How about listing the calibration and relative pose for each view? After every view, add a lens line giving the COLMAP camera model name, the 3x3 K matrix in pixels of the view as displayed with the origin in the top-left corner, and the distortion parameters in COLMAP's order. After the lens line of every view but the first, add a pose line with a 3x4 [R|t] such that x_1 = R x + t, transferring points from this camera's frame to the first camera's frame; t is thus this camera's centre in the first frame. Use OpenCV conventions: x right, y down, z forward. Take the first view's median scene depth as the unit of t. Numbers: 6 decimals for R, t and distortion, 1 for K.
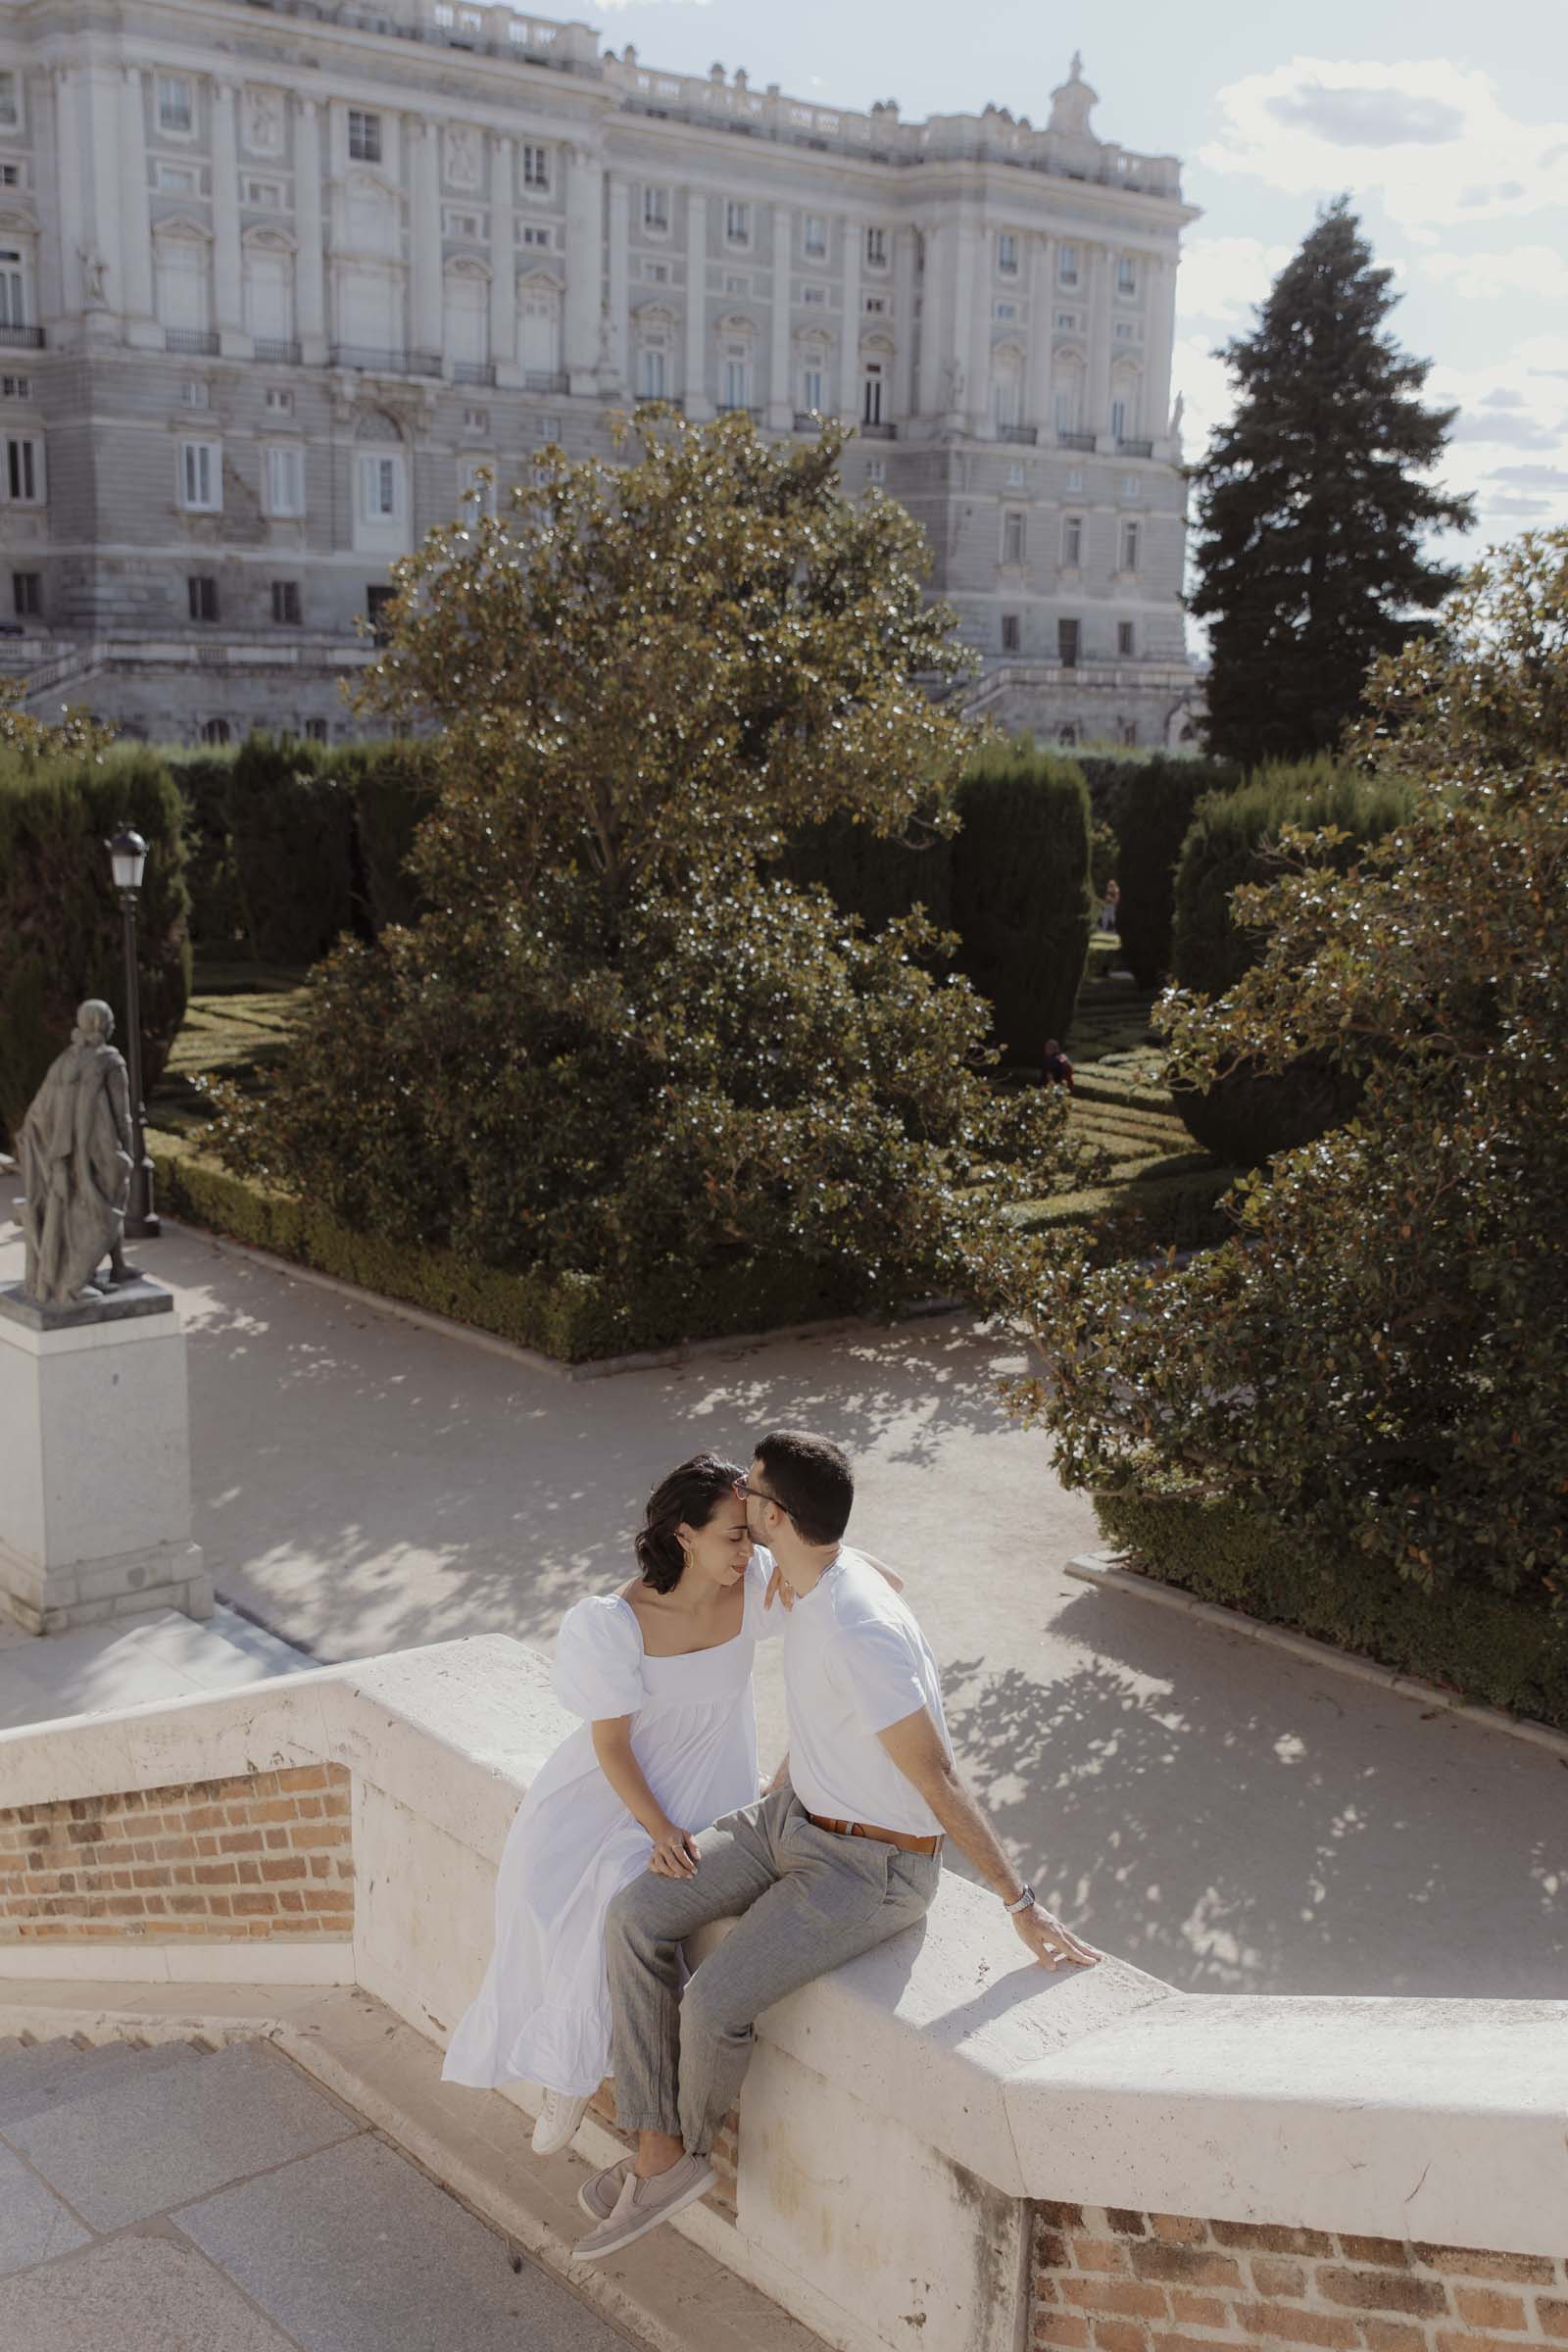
lens RADIAL K [[2592.6, 0, 852.5], [0, 2592.6, 1293.4], [0, 0, 1]] dist [0.028159, 0.000000]
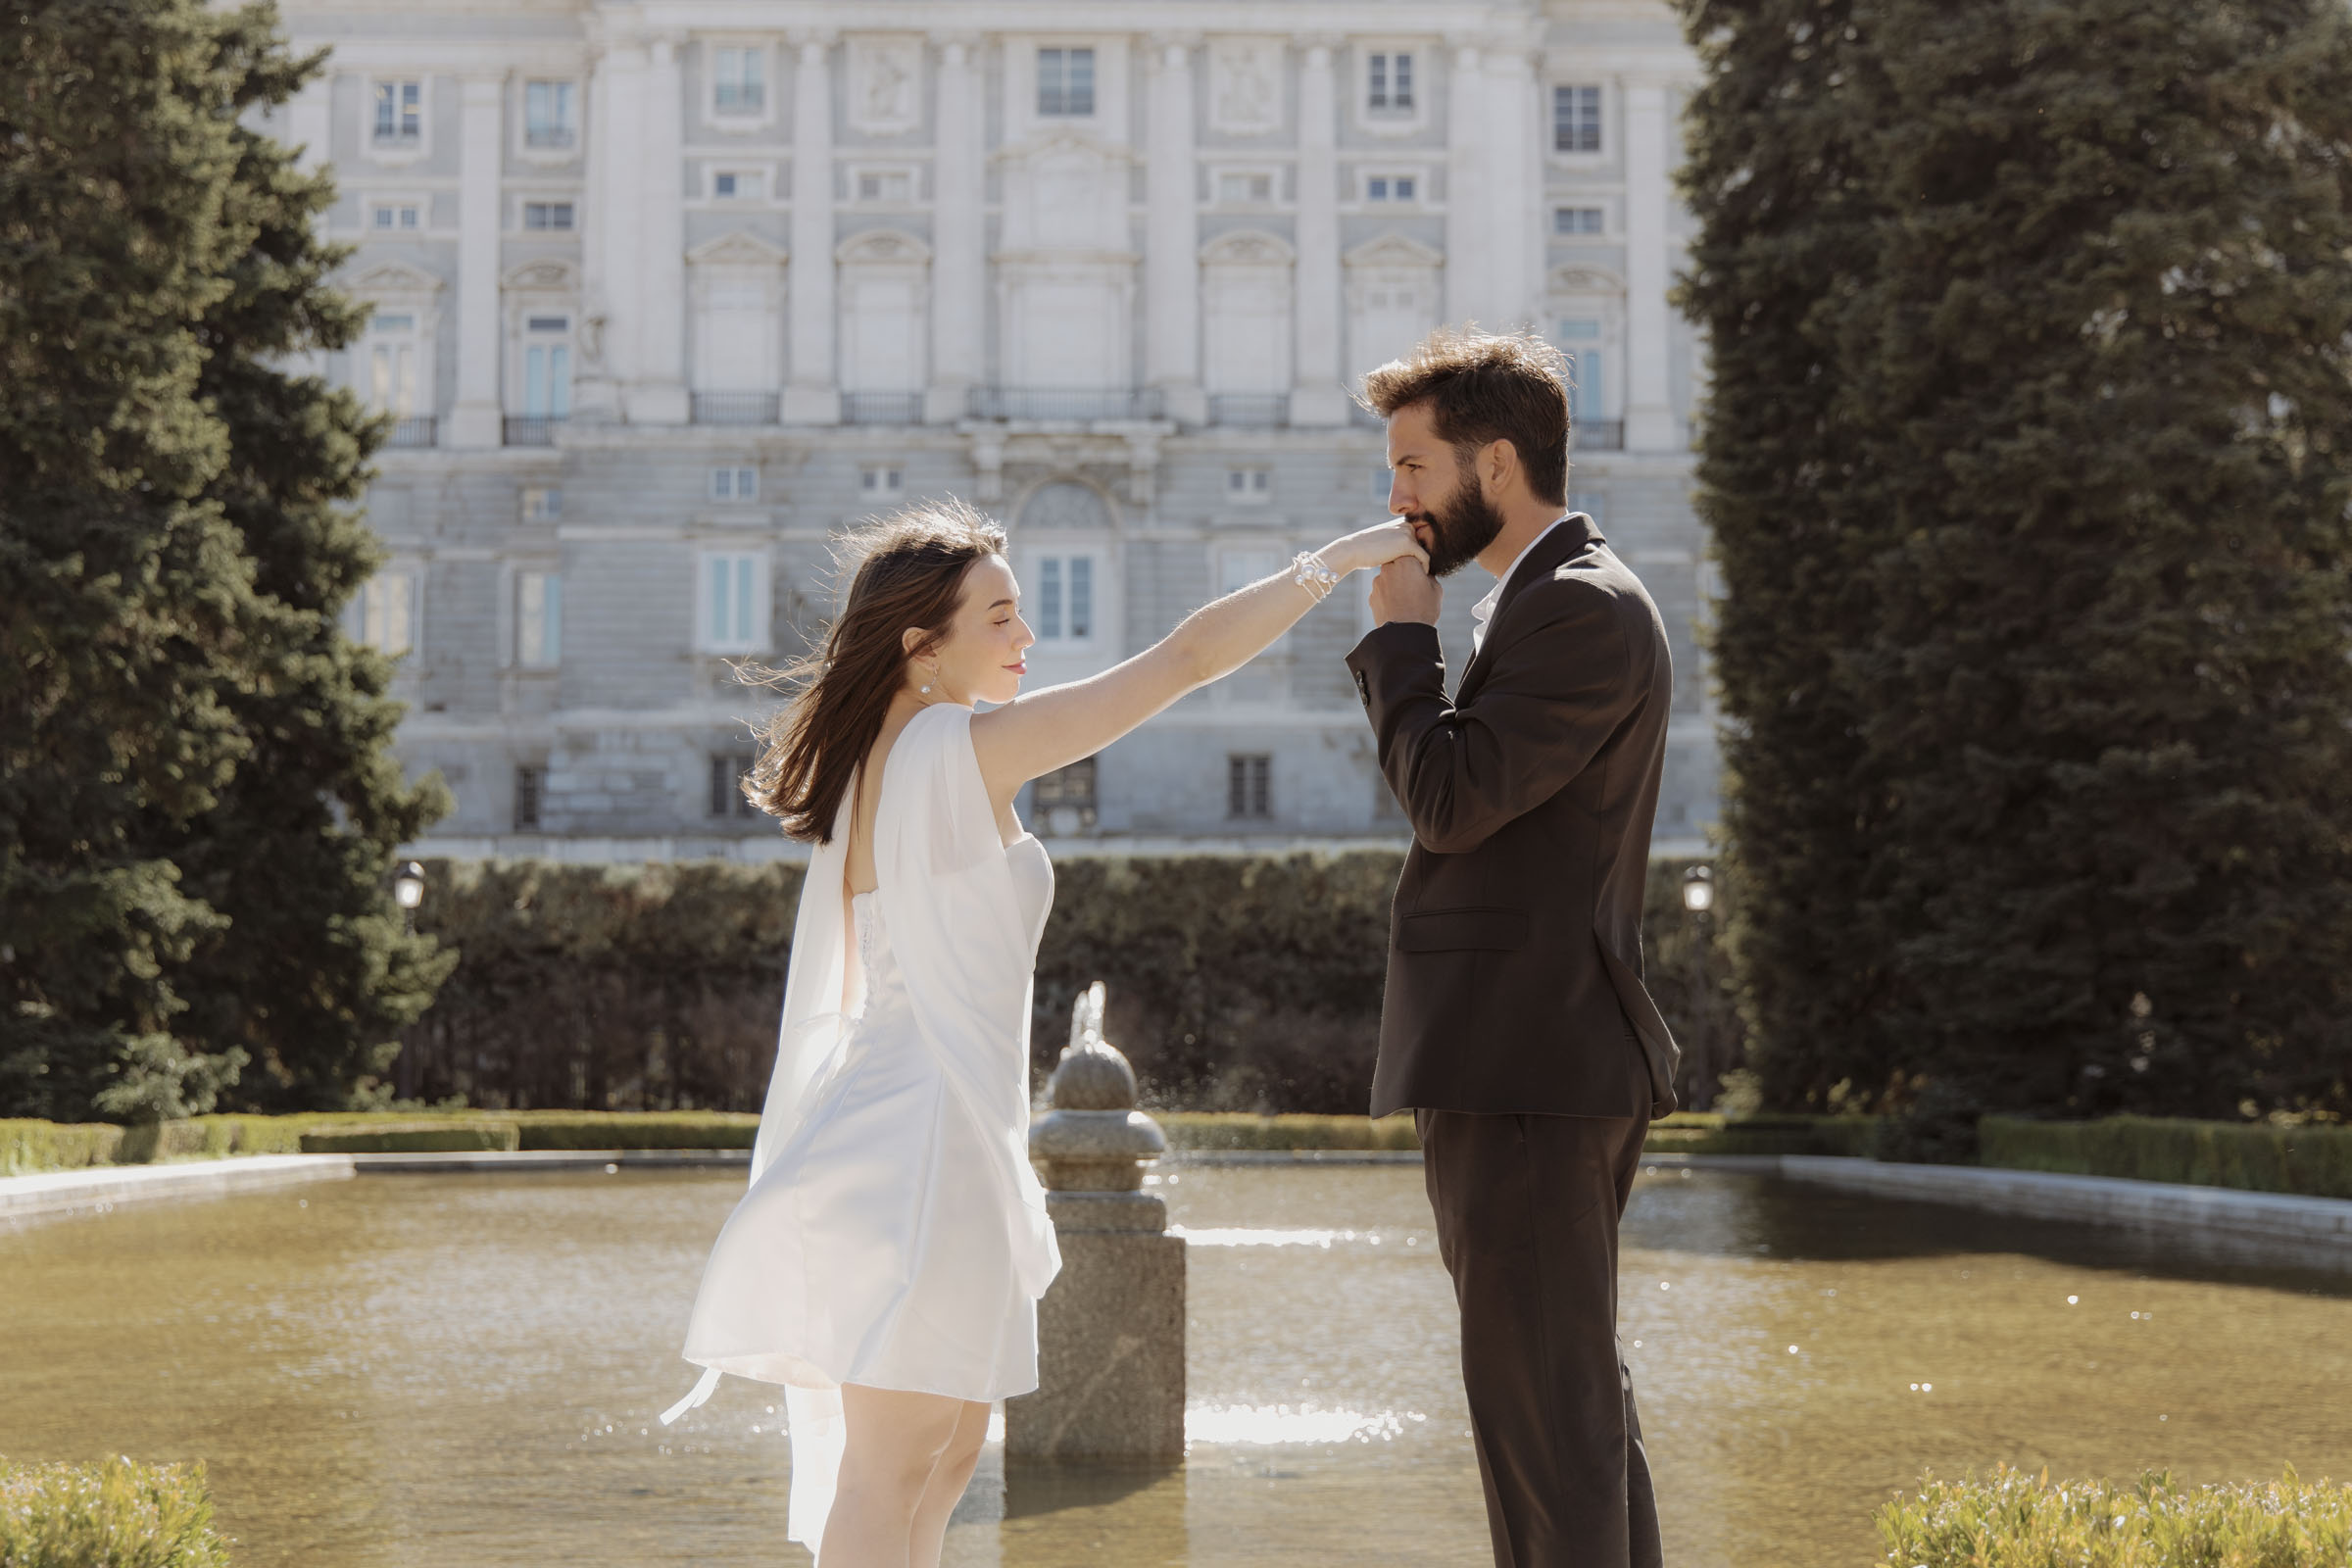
lens RADIAL K [[3861.8, 0, 1190.3], [0, 3861.8, 722.7], [0, 0, 1]] dist [0.021769, 0.000000]
pose [[0.773854, -0.052615, -0.631175, 0.425783], [-0.127162, 0.963345, -0.236212, -0.070621], [0.620468, 0.263055, 0.738798, 0.357324]]
